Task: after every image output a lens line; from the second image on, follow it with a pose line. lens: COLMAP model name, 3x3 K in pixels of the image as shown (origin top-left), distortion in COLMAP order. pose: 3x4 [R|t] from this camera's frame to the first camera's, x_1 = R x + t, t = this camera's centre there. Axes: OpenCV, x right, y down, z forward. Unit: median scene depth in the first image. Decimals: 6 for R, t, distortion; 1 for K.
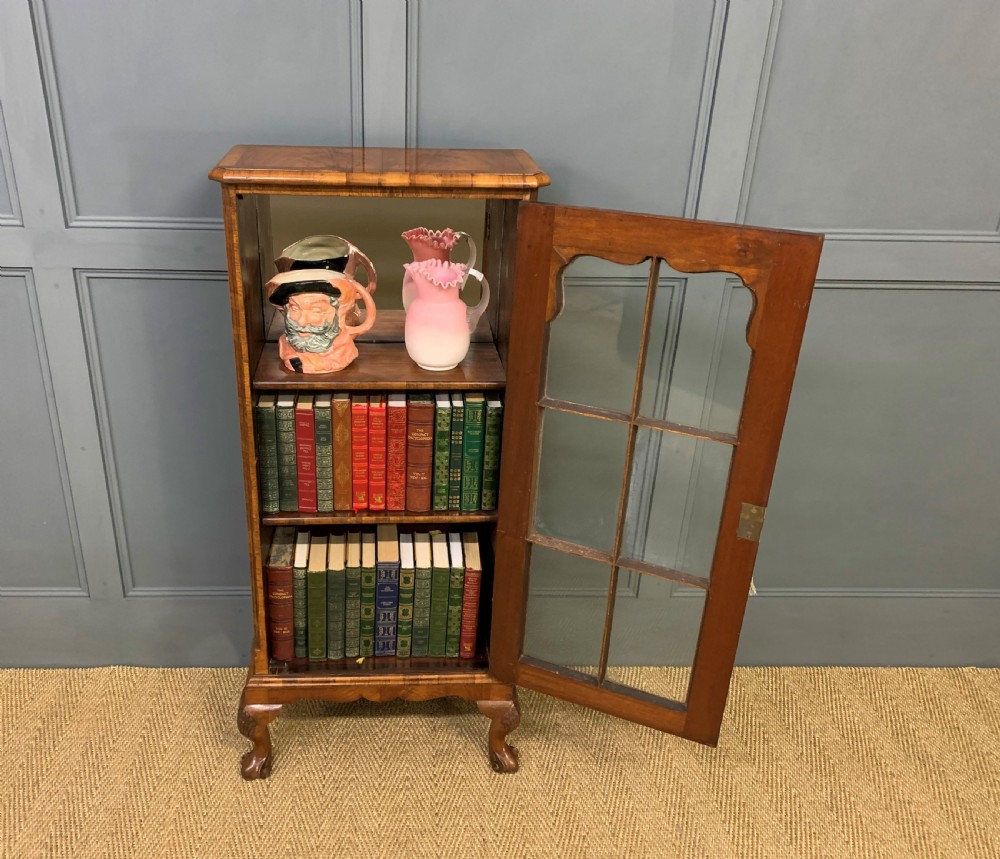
lens RADIAL K [[924.3, 0, 444.6], [0, 924.3, 418.4], [0, 0, 1]] dist [0.057162, 0.000000]
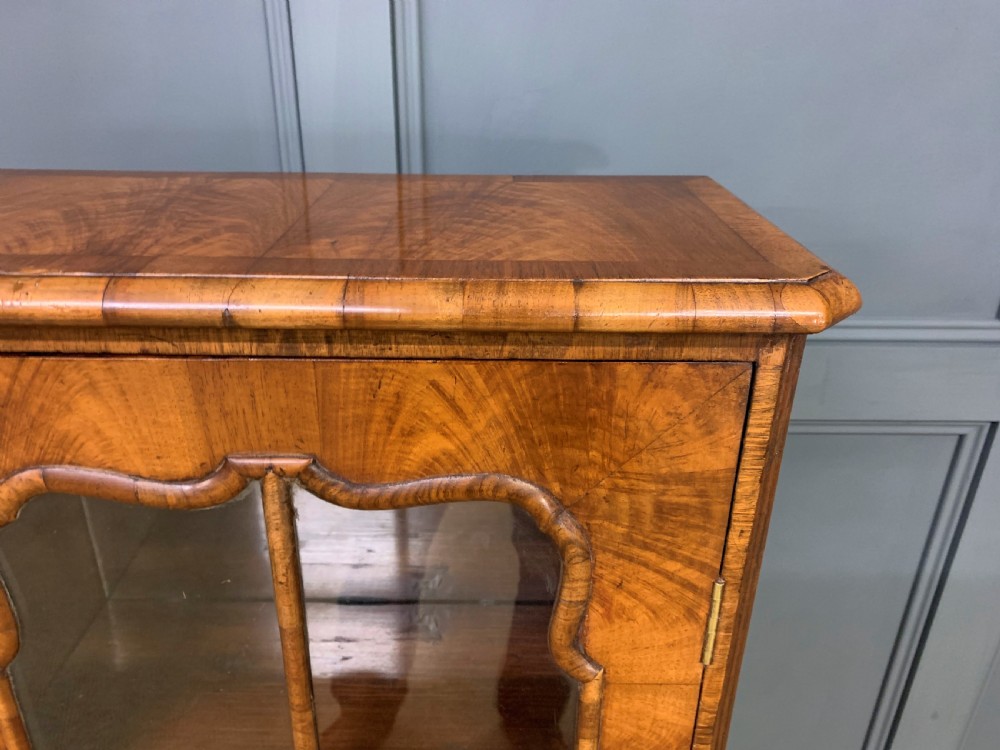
lens RADIAL K [[732.4, 0, 504.0], [0, 732.4, 373.5], [0, 0, 1]] dist [0.037900, -0.027176]
pose [[0.999287, 0.007235, -0.037047, 0.012573], [-0.007054, 0.999963, 0.004993, -0.184810], [0.037082, -0.004728, 0.999301, 0.611931]]
